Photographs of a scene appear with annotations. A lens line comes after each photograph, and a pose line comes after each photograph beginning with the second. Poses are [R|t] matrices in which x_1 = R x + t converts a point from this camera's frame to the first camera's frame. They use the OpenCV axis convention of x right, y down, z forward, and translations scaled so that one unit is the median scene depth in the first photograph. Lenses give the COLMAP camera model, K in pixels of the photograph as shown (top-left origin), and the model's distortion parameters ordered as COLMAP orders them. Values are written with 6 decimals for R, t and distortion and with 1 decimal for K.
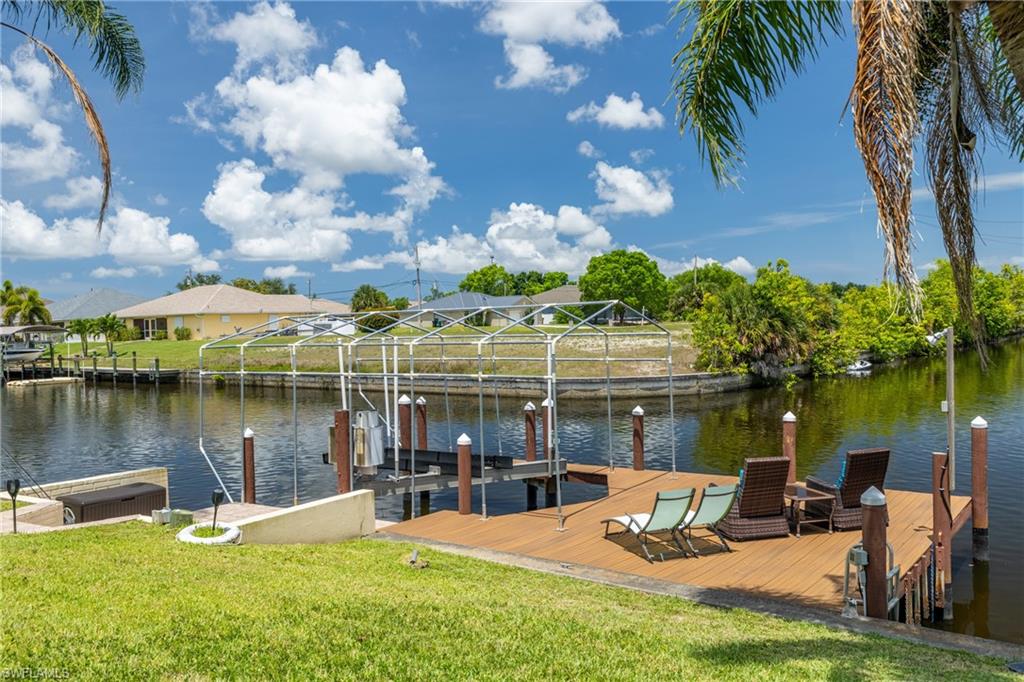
lens RADIAL K [[828.5, 0, 512.0], [0, 828.5, 341.0], [0, 0, 1]] dist [0.032139, -0.063962]
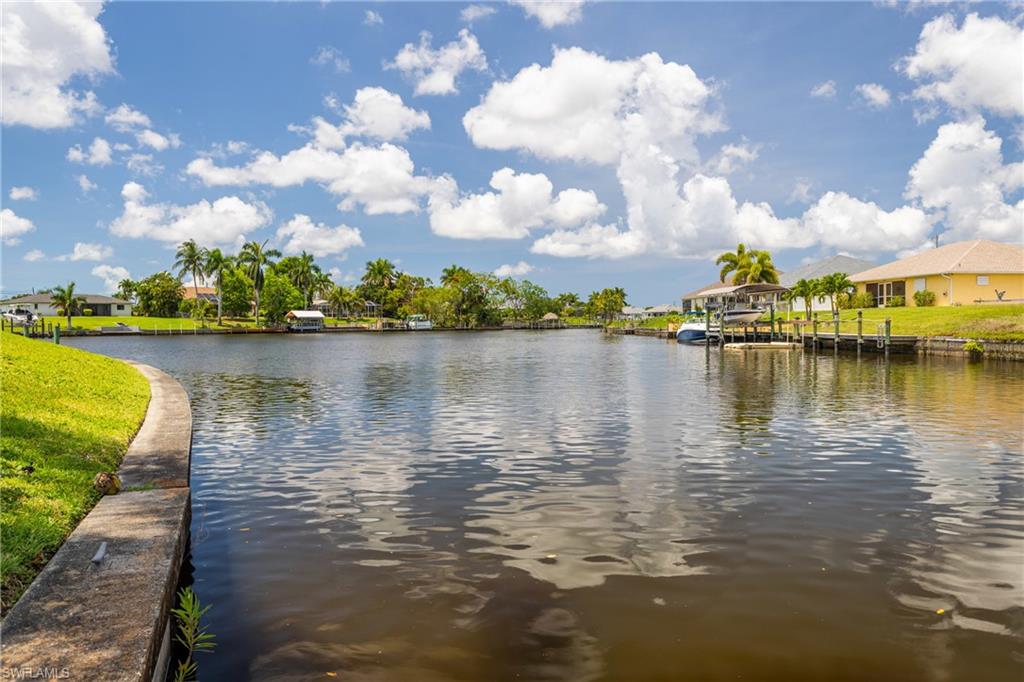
lens RADIAL K [[828.5, 0, 512.0], [0, 828.5, 341.0], [0, 0, 1]] dist [0.032139, -0.063962]
pose [[0.669106, 0.048648, -0.741573, -0.089660], [-0.037274, 0.998796, 0.031890, 0.029274], [0.742231, 0.006304, 0.670114, 0.229865]]
